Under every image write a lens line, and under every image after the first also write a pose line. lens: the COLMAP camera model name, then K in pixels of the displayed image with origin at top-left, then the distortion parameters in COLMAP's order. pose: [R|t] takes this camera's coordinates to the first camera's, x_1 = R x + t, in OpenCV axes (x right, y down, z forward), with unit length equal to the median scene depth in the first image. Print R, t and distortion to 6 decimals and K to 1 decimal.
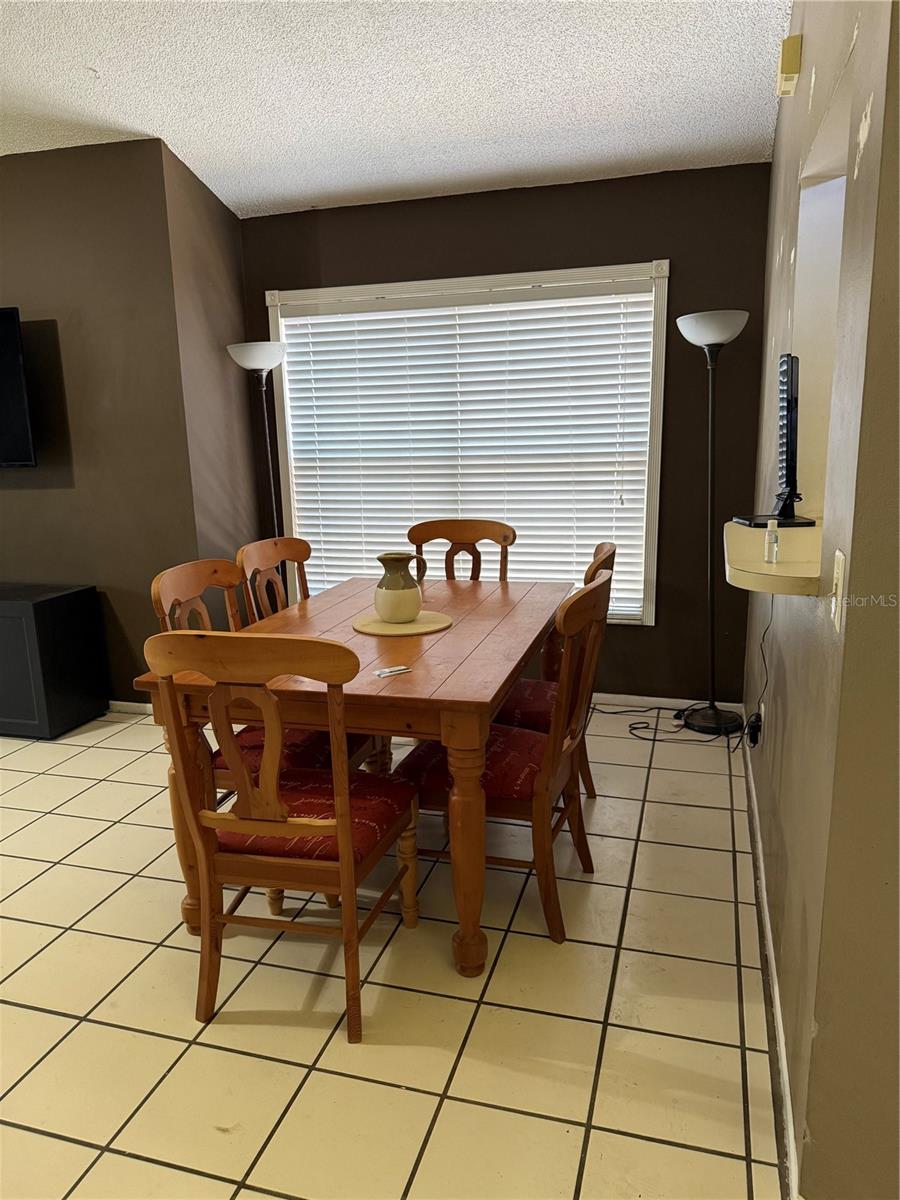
lens RADIAL K [[844.3, 0, 454.2], [0, 844.3, 596.3], [0, 0, 1]] dist [0.034002, -0.054972]
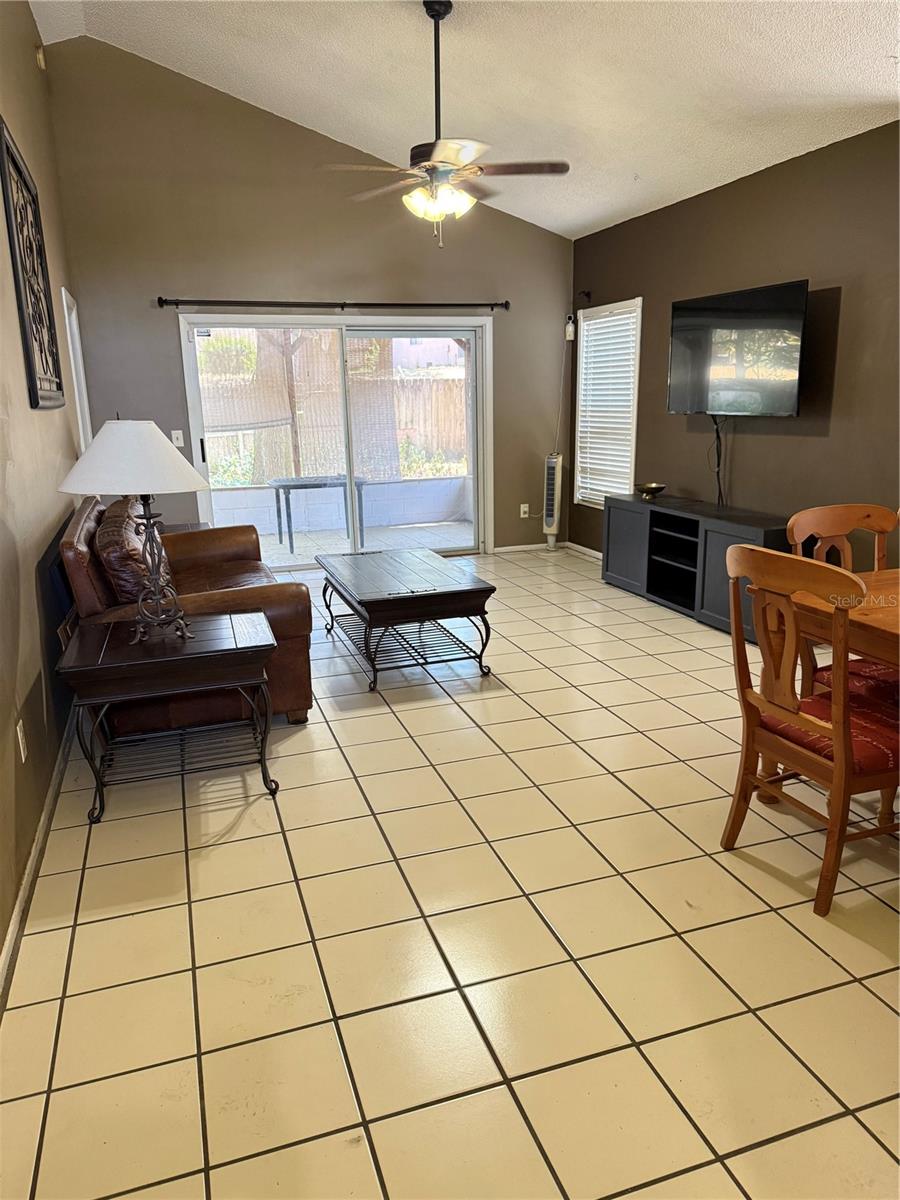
lens RADIAL K [[844.3, 0, 449.8], [0, 844.3, 603.4], [0, 0, 1]] dist [0.034002, -0.054972]
pose [[0.563738, 0.207320, -0.799511, 0.400312], [-0.155468, 0.977317, 0.143806, 0.009572], [0.811190, 0.043230, 0.583182, -0.112428]]
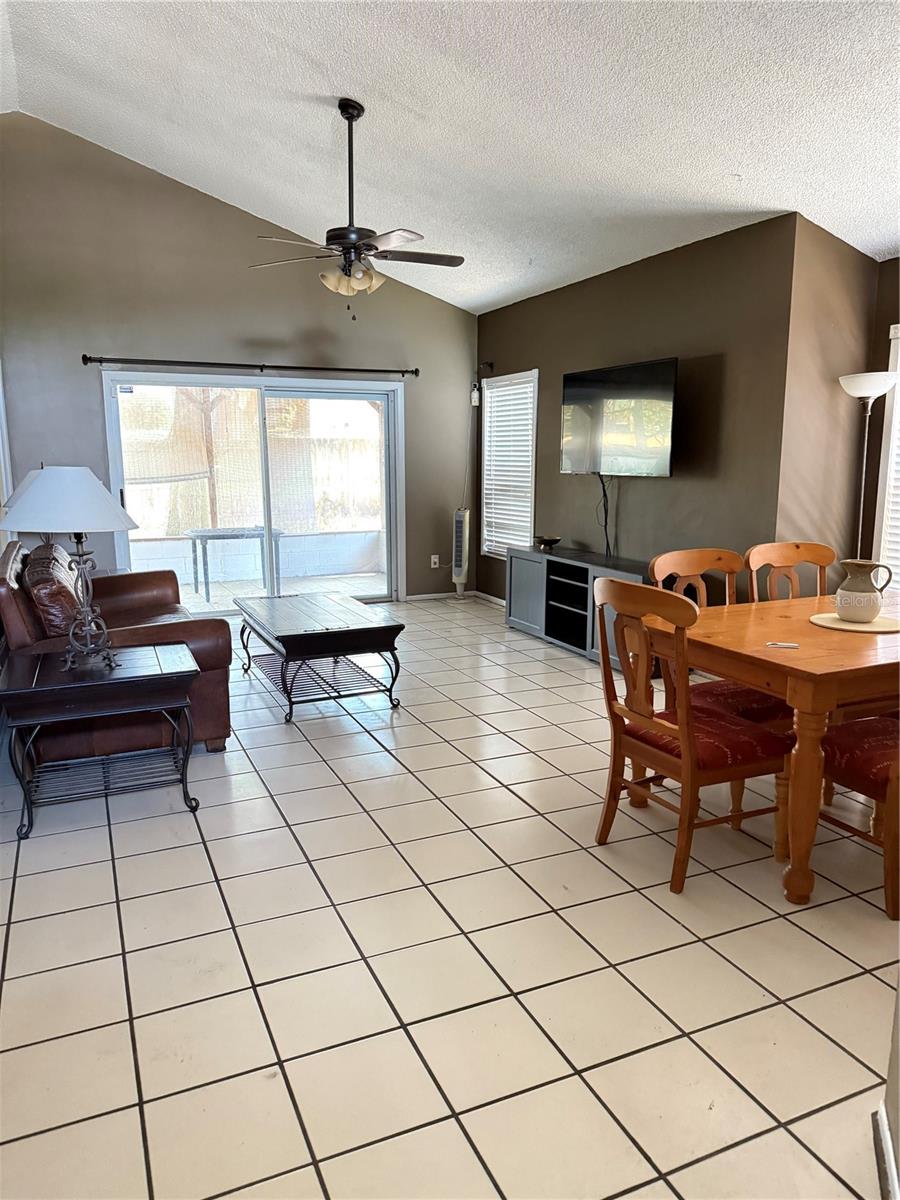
lens RADIAL K [[844.3, 0, 454.3], [0, 844.3, 598.3], [0, 0, 1]] dist [0.034002, -0.054972]
pose [[0.644435, 0.148411, -0.750118, 0.551676], [-0.163307, 0.985064, 0.054597, 0.031527], [0.747017, 0.087315, 0.659046, -0.198129]]
